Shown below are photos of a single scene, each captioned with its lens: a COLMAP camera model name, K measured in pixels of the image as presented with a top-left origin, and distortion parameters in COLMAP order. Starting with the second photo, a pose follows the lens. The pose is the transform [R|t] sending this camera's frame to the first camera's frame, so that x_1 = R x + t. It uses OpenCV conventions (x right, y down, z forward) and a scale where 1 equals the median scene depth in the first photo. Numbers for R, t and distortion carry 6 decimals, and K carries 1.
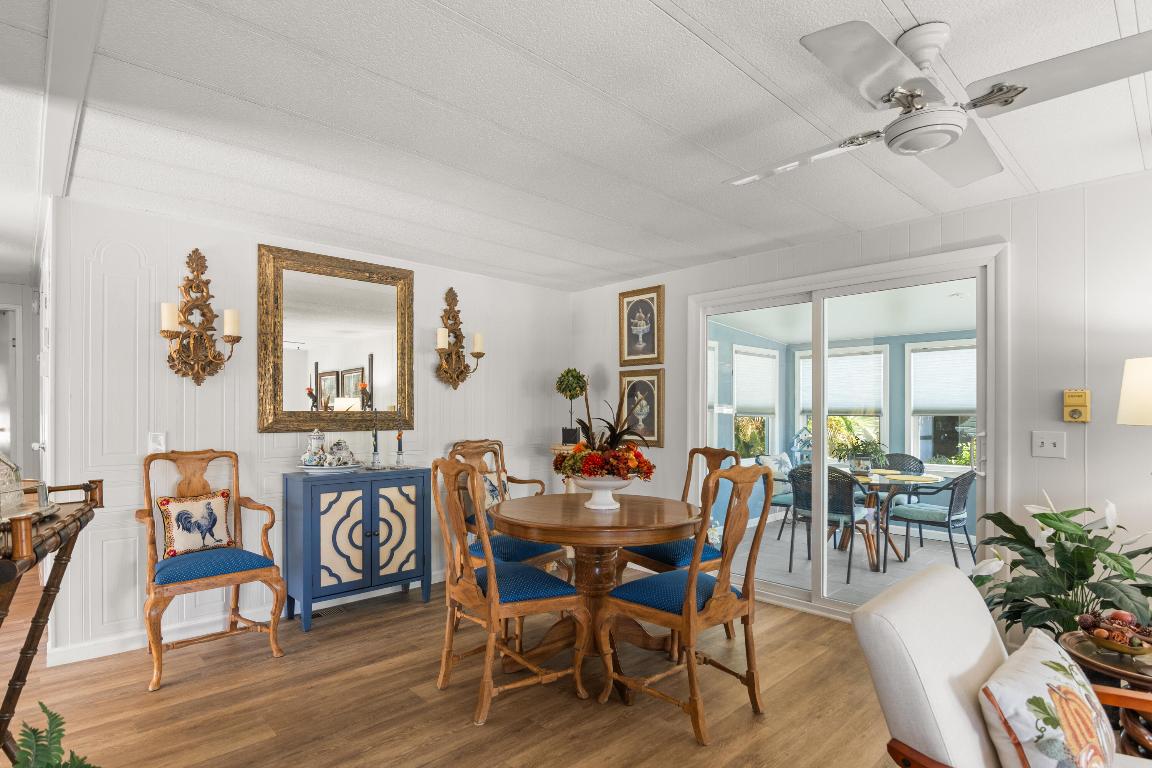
lens RADIAL K [[577.2, 0, 538.1], [0, 577.2, 411.4], [0, 0, 1]] dist [-0.001025, -0.000217]
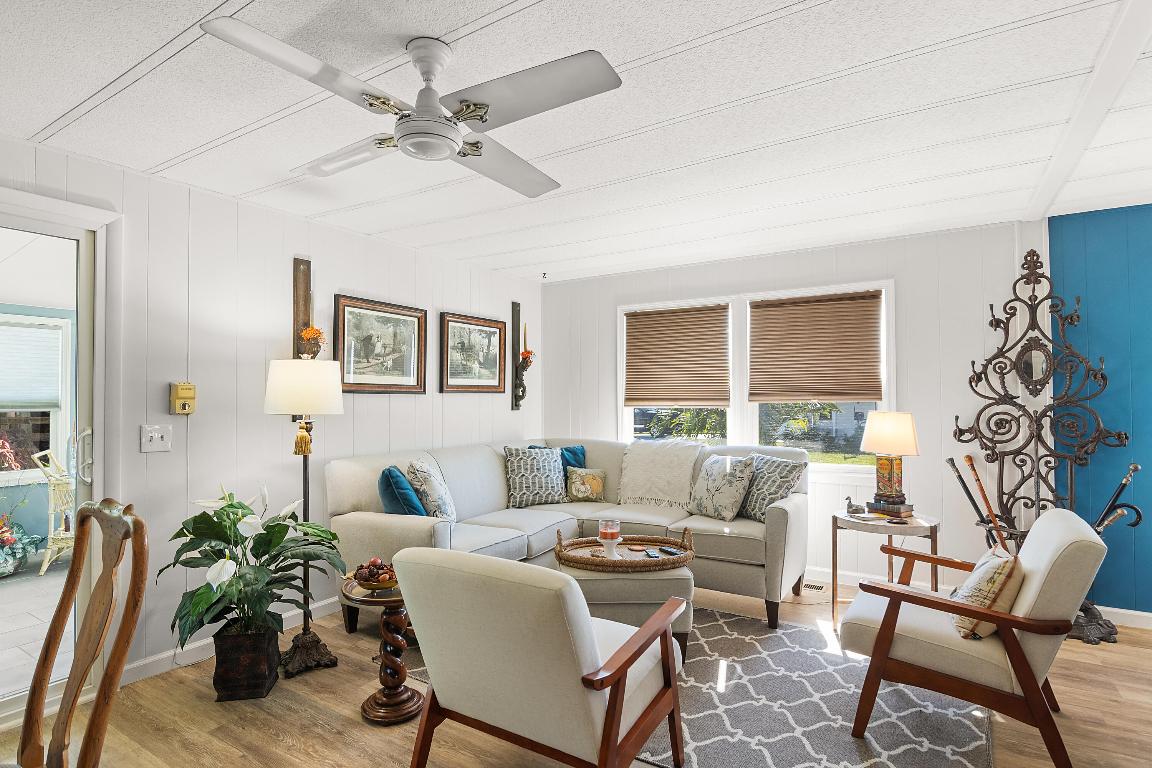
lens RADIAL K [[593.3, 0, 576.0], [0, 593.3, 384.0], [0, 0, 1]] dist [-0.001923, -0.000470]
pose [[-0.278700, 0.024161, 0.960074, -0.162130], [0.004565, 0.999706, -0.023833, -0.003853], [-0.960367, -0.002259, -0.278728, 0.370927]]
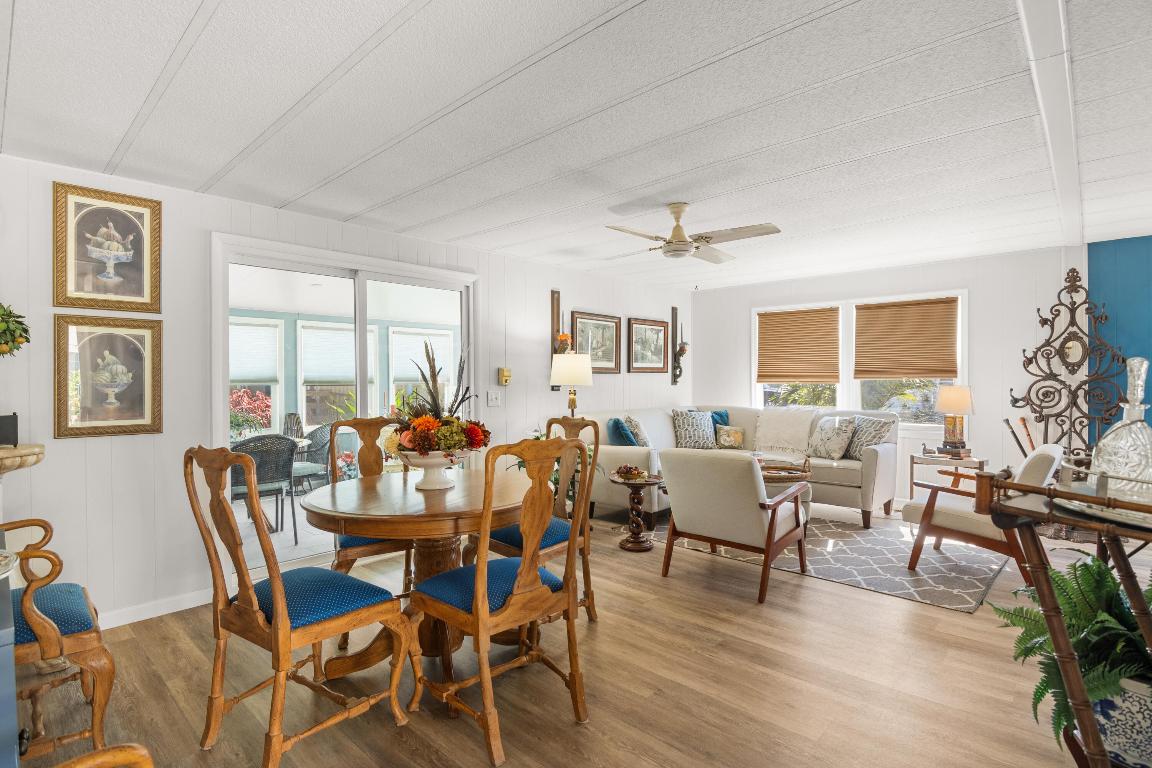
lens RADIAL K [[560.9, 0, 572.0], [0, 560.9, 380.0], [0, 0, 1]] dist [-0.011200, -0.000591]
pose [[-0.079743, -0.003004, 0.996811, -0.498609], [0.005028, 0.999982, 0.003416, -0.001526], [-0.996803, 0.005284, -0.079726, 0.553628]]
